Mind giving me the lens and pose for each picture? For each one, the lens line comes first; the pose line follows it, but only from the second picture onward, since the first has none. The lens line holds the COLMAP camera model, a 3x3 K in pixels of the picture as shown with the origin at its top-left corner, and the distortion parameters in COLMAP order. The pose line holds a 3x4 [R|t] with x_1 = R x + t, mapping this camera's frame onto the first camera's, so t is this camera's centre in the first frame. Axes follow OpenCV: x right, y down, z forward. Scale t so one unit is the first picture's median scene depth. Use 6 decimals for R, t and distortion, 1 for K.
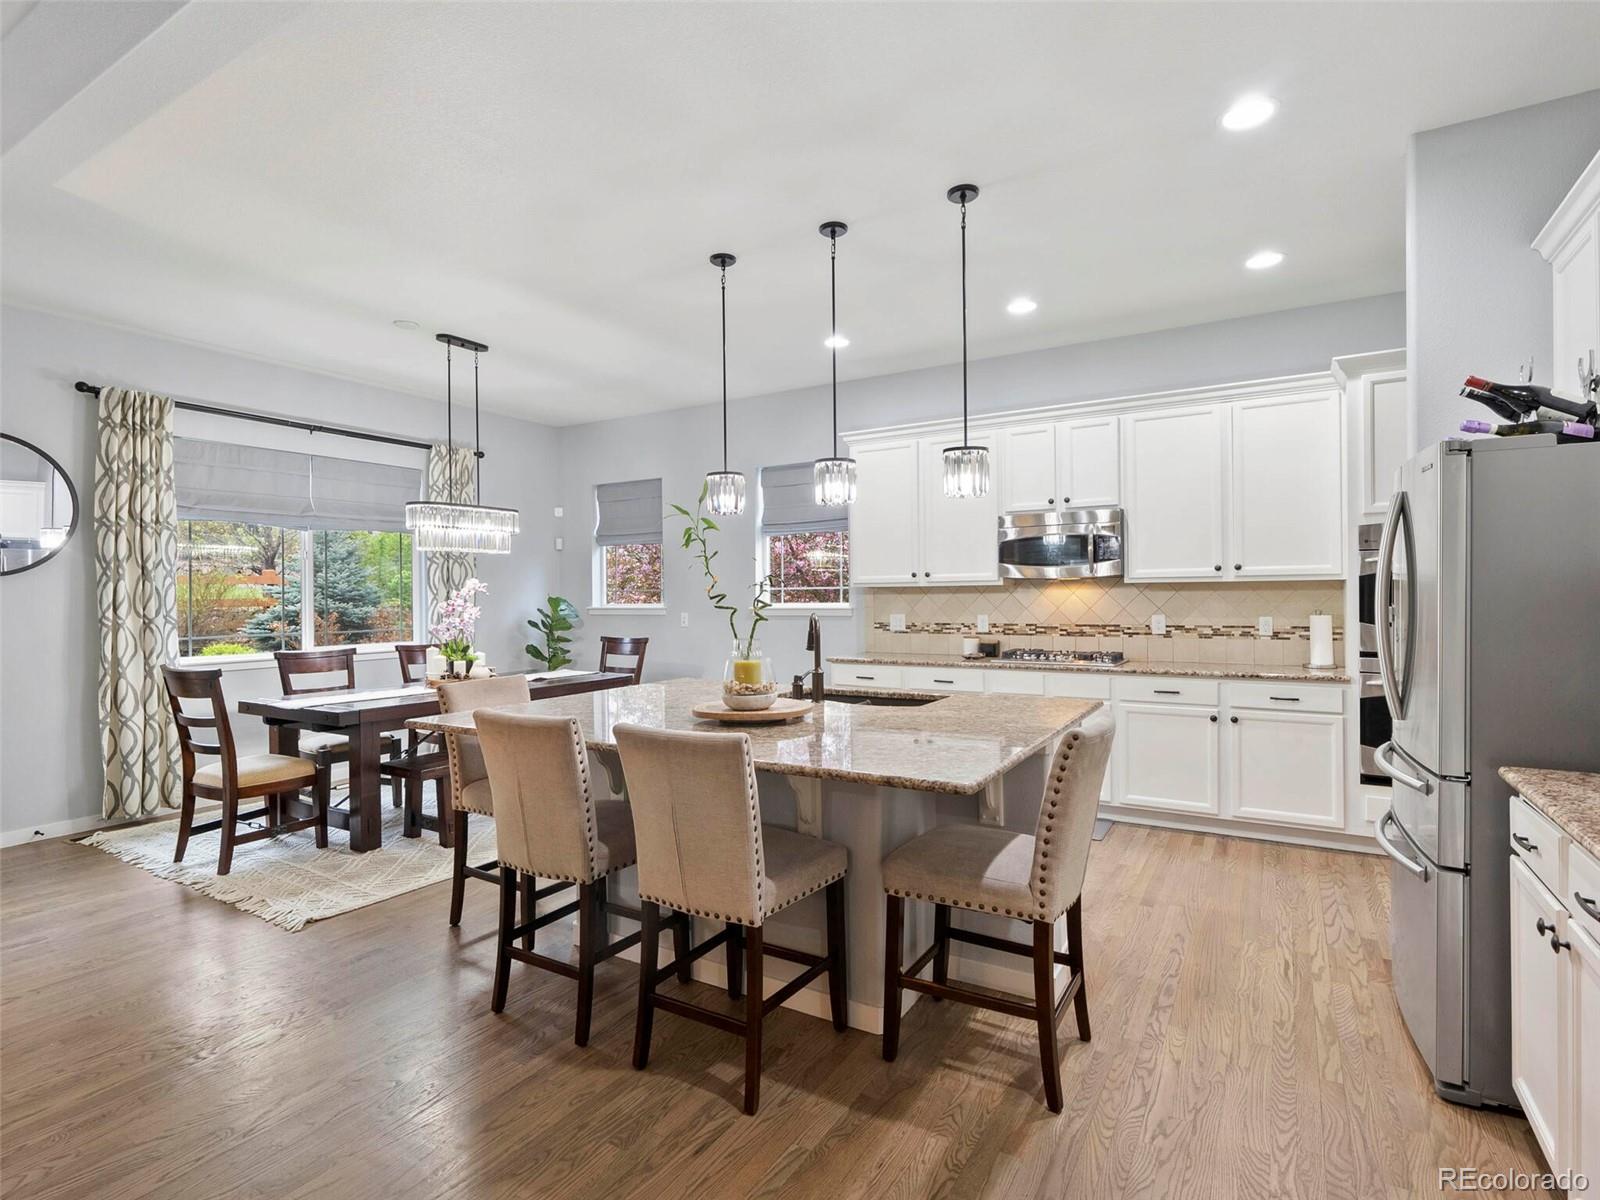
lens RADIAL K [[805.4, 0, 793.4], [0, 805.4, 595.5], [0, 0, 1]] dist [-0.006537, -0.001168]
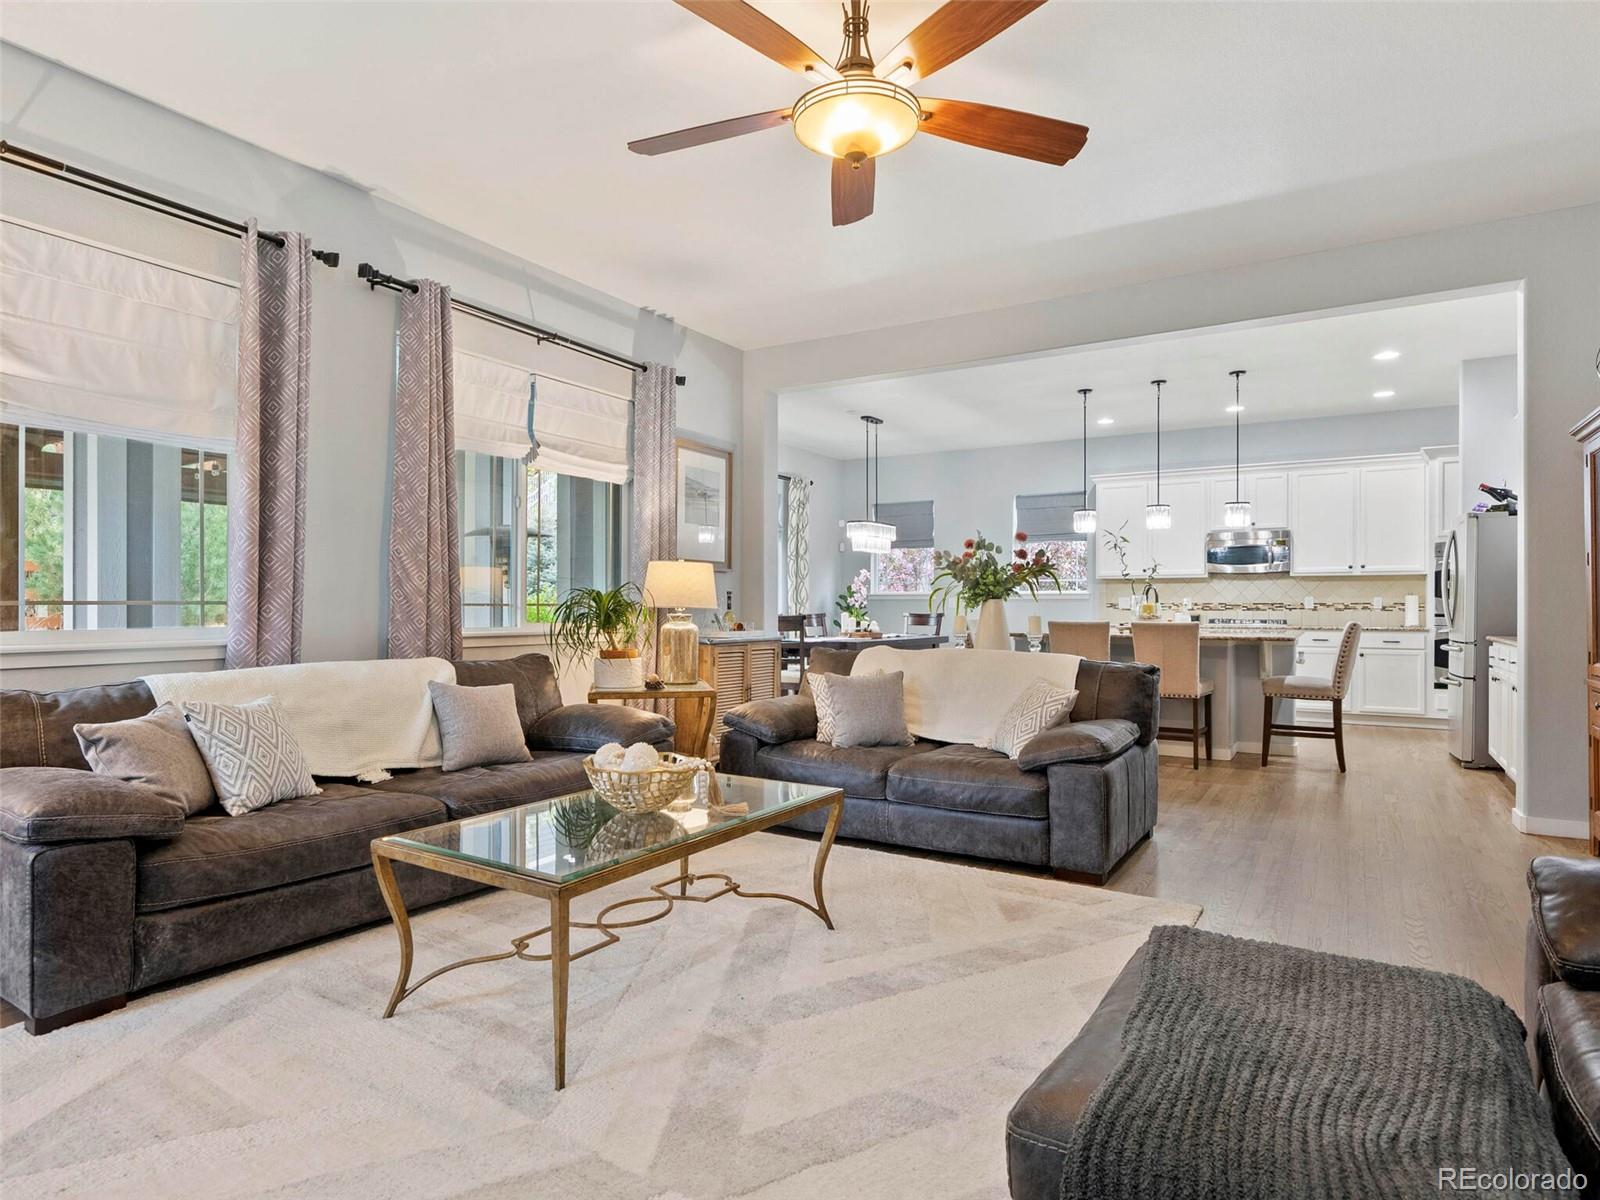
lens RADIAL K [[907.1, 0, 806.4], [0, 907.1, 606.8], [0, 0, 1]] dist [-0.002767, -0.003162]
pose [[0.999925, 0.010562, 0.006203, -0.610634], [-0.010563, 0.999944, 0.000016, 0.060339], [-0.006202, -0.000081, 0.999981, -0.871667]]
